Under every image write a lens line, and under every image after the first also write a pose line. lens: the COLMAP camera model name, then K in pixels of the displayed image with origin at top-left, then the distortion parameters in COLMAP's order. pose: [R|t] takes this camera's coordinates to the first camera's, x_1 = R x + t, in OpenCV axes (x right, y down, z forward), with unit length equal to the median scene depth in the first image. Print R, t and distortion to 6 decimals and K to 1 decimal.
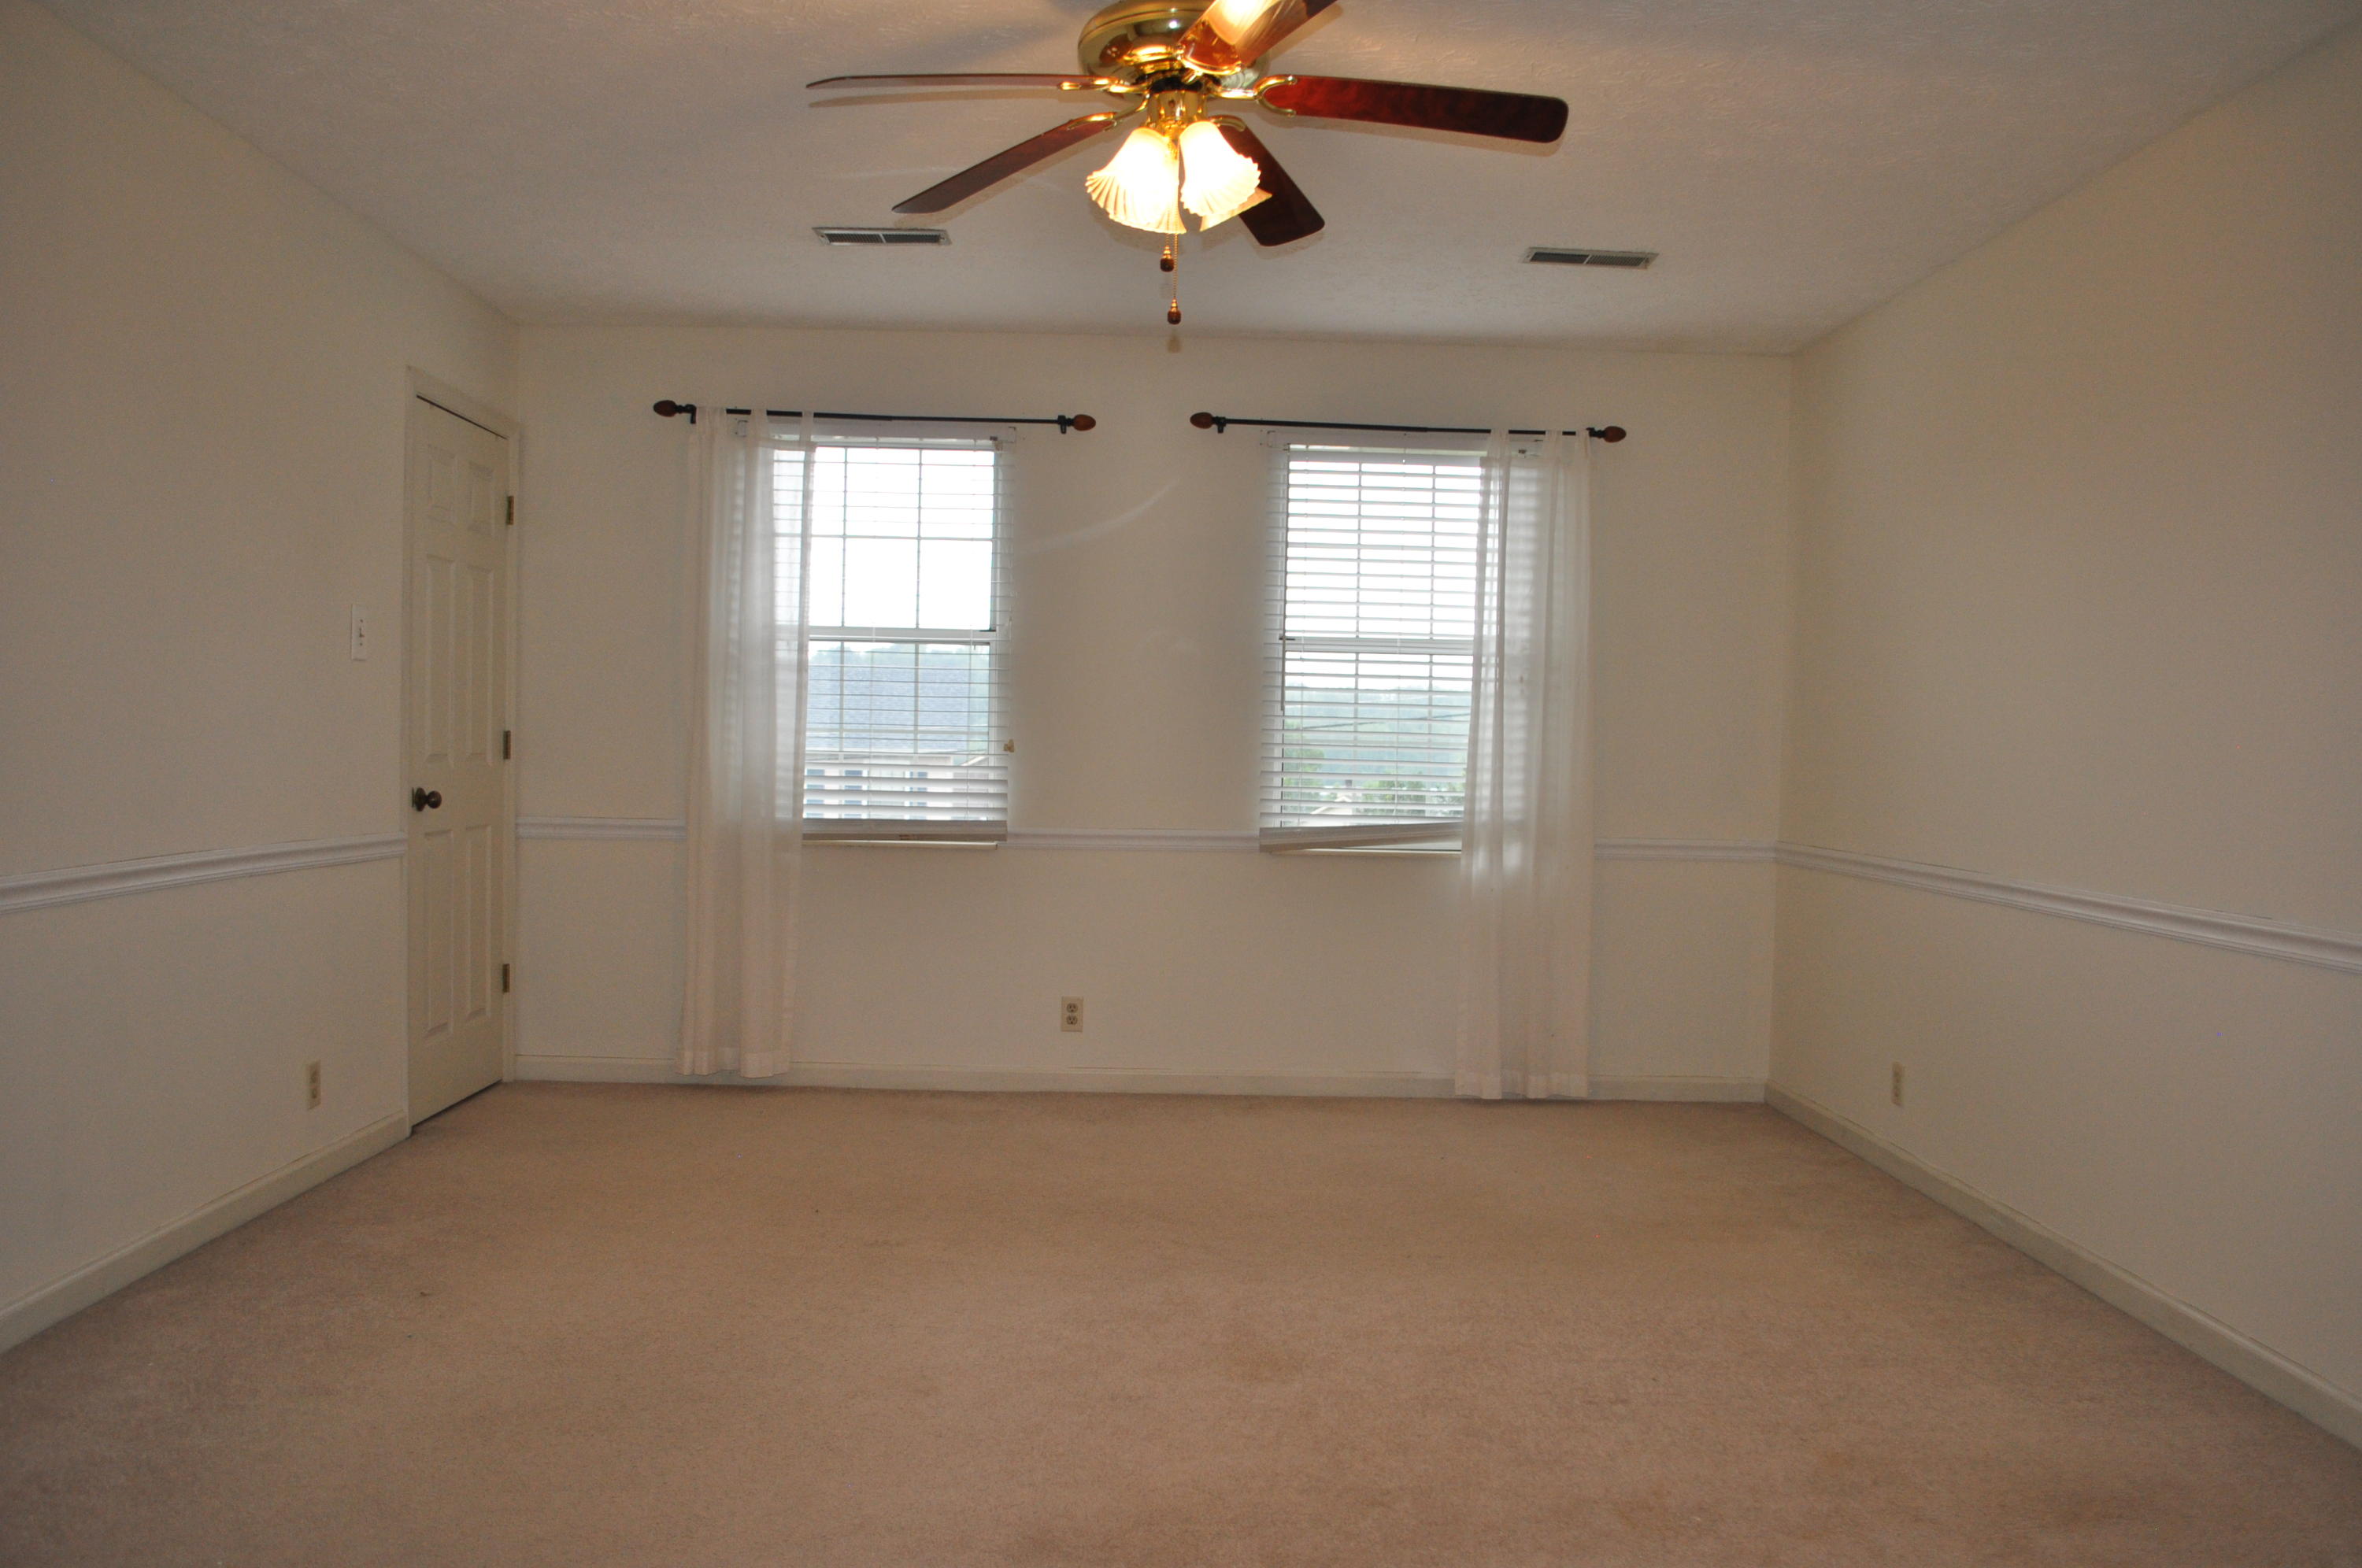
lens RADIAL K [[1854.8, 0, 1198.6], [0, 1854.8, 789.9], [0, 0, 1]] dist [-0.084091, 0.007485]
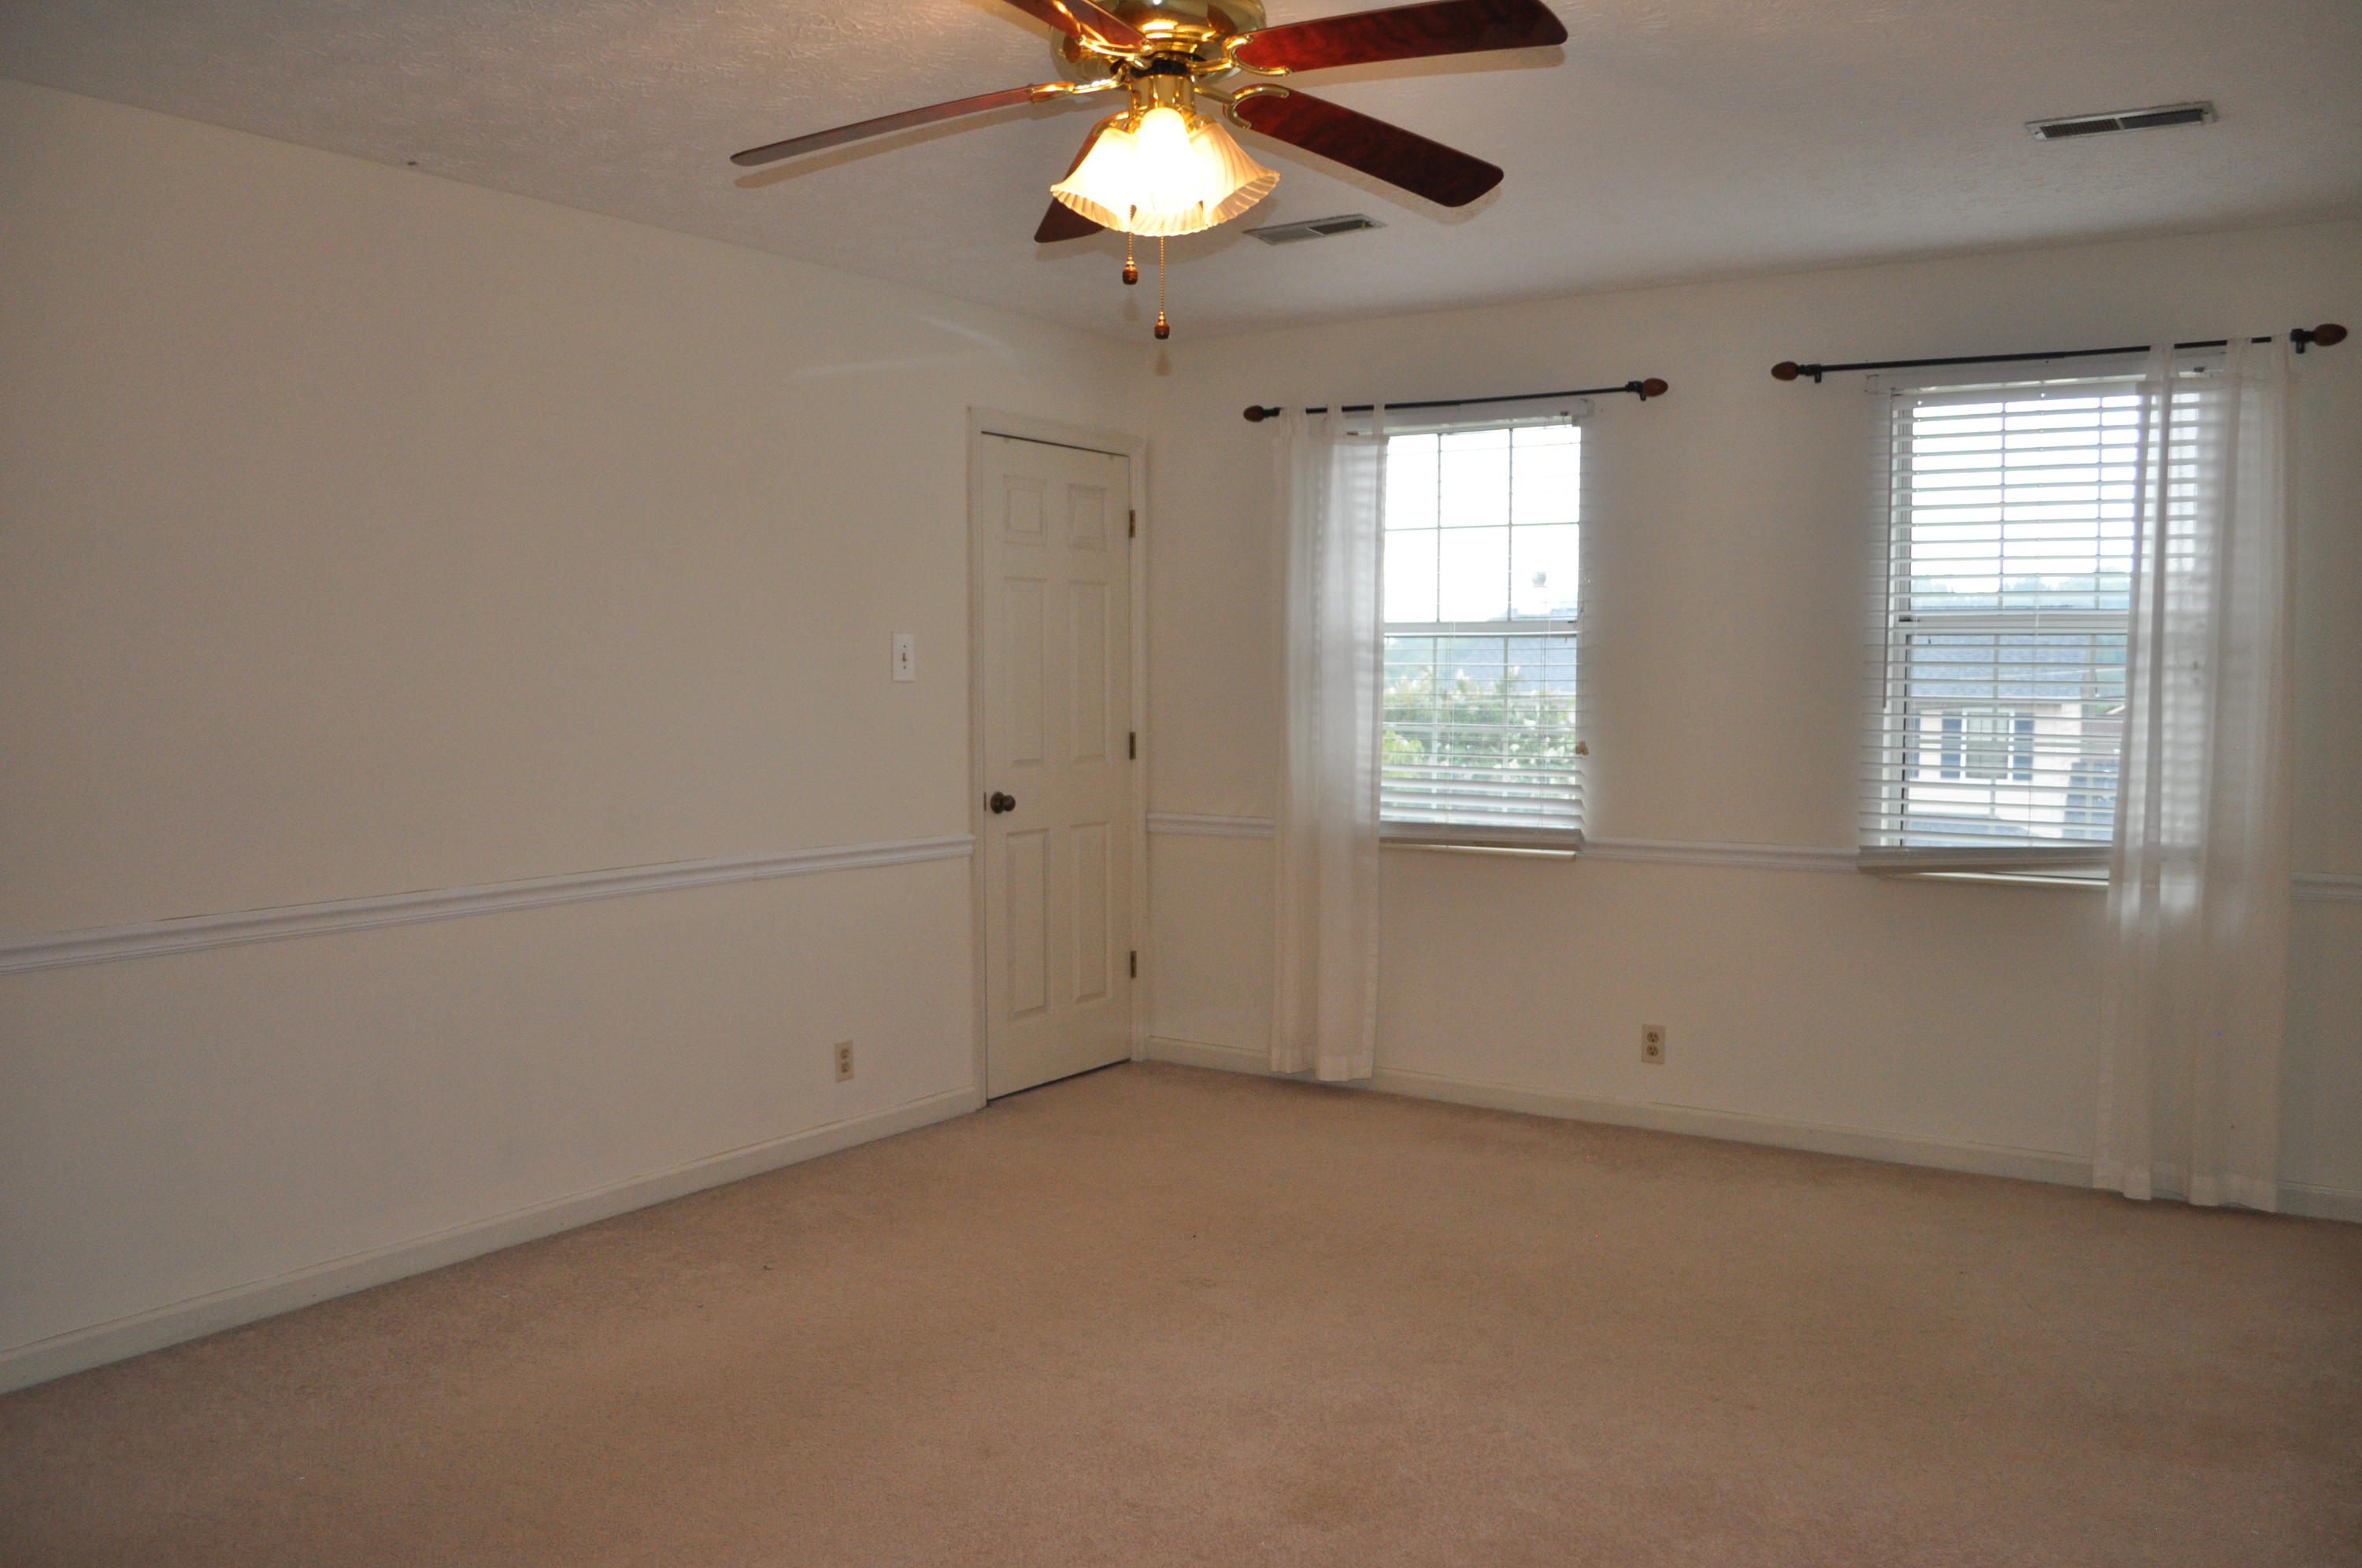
lens RADIAL K [[1854.8, 0, 1193.5], [0, 1854.8, 783.4], [0, 0, 1]] dist [-0.084091, 0.007485]
pose [[0.819973, 0.014090, -0.572229, 0.265117], [0.001708, 0.999632, 0.027061, -0.031575], [0.572400, -0.023167, 0.819647, 0.138058]]
